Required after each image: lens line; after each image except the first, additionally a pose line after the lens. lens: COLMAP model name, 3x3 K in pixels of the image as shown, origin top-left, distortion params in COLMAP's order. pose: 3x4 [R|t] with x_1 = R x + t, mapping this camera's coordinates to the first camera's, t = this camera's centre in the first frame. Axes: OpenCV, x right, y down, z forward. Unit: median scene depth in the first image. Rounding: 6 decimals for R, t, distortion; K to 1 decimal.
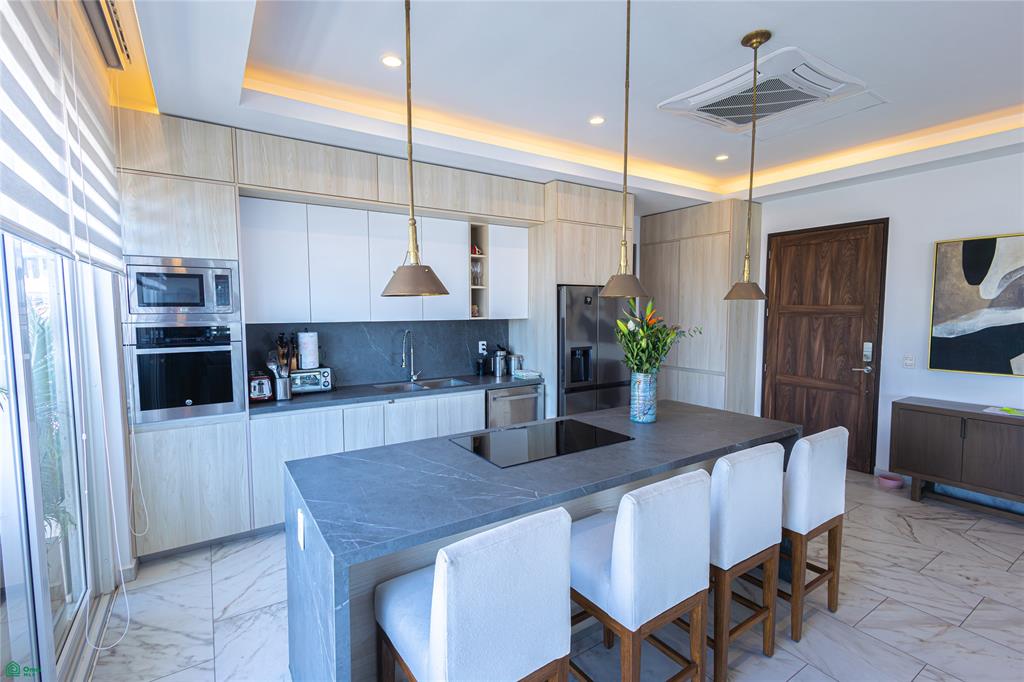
lens RADIAL K [[468.9, 0, 512.2], [0, 468.9, 342.3], [0, 0, 1]] dist [0.008238, -0.000576]
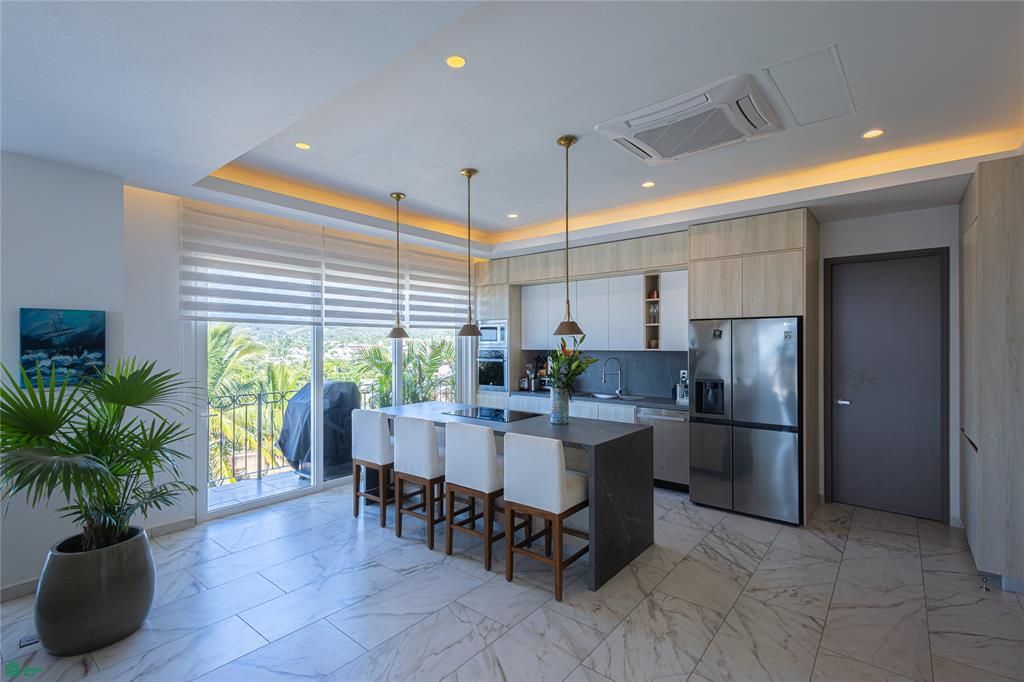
lens RADIAL K [[468.9, 0, 514.4], [0, 468.9, 340.2], [0, 0, 1]] dist [0.008238, -0.000576]
pose [[0.299942, -0.004971, -0.953945, 1.102180], [-0.067247, 0.997389, -0.026341, -0.020922], [0.951584, 0.072051, 0.298824, 0.315967]]
